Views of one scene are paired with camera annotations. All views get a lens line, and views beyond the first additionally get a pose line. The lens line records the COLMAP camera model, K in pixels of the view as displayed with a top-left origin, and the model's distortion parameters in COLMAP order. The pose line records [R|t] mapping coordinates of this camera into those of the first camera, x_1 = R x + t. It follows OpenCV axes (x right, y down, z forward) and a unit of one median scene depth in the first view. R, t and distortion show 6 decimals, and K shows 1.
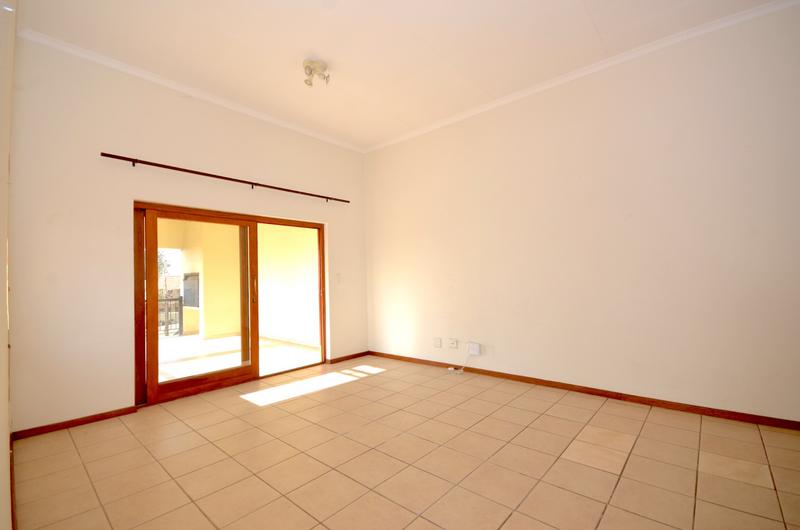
lens RADIAL K [[351.3, 0, 400.0], [0, 351.3, 265.0], [0, 0, 1]] dist [0.010414, -0.015416]
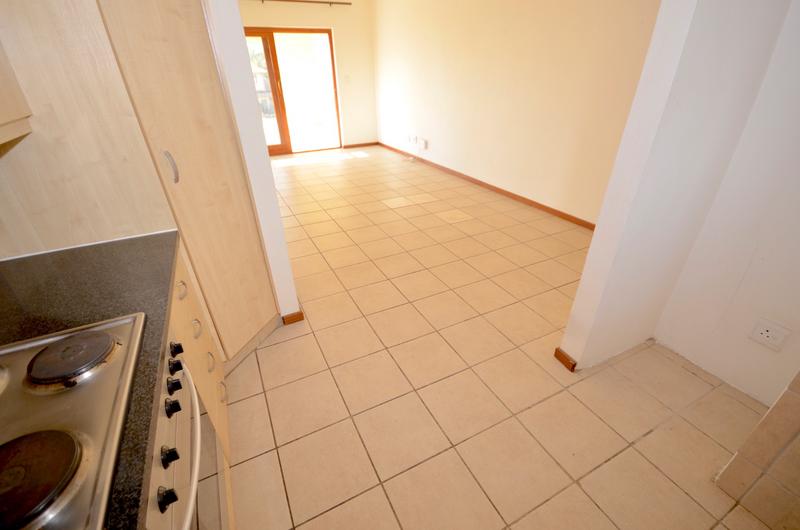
lens RADIAL K [[351.3, 0, 400.0], [0, 351.3, 265.0], [0, 0, 1]] dist [0.010414, -0.015416]
pose [[0.932136, 0.186721, -0.310254, 0.782039], [0.005163, 0.849859, 0.526985, -0.093508], [0.362071, -0.492823, 0.791220, -0.389110]]
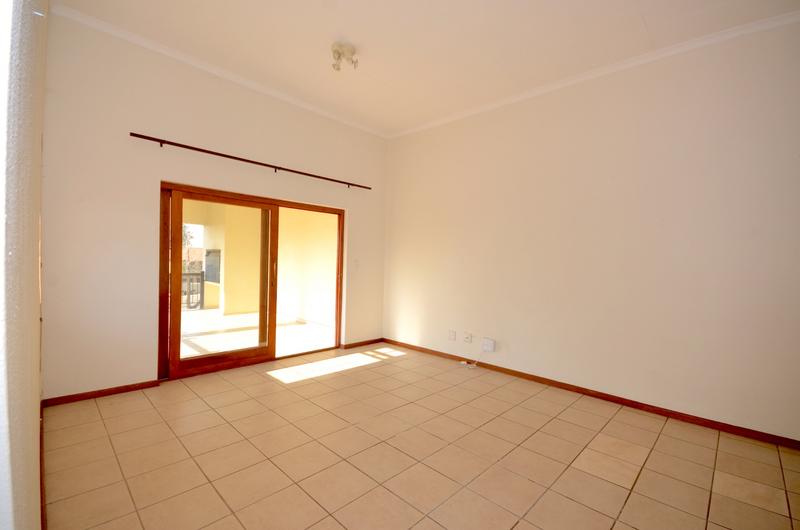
lens RADIAL K [[351.3, 0, 400.0], [0, 351.3, 265.0], [0, 0, 1]] dist [0.010414, -0.015416]
pose [[0.997393, 0.056587, -0.044786, -0.008553], [-0.054332, 0.997267, 0.050075, -0.028753], [0.047498, -0.047511, 0.997741, 0.007726]]
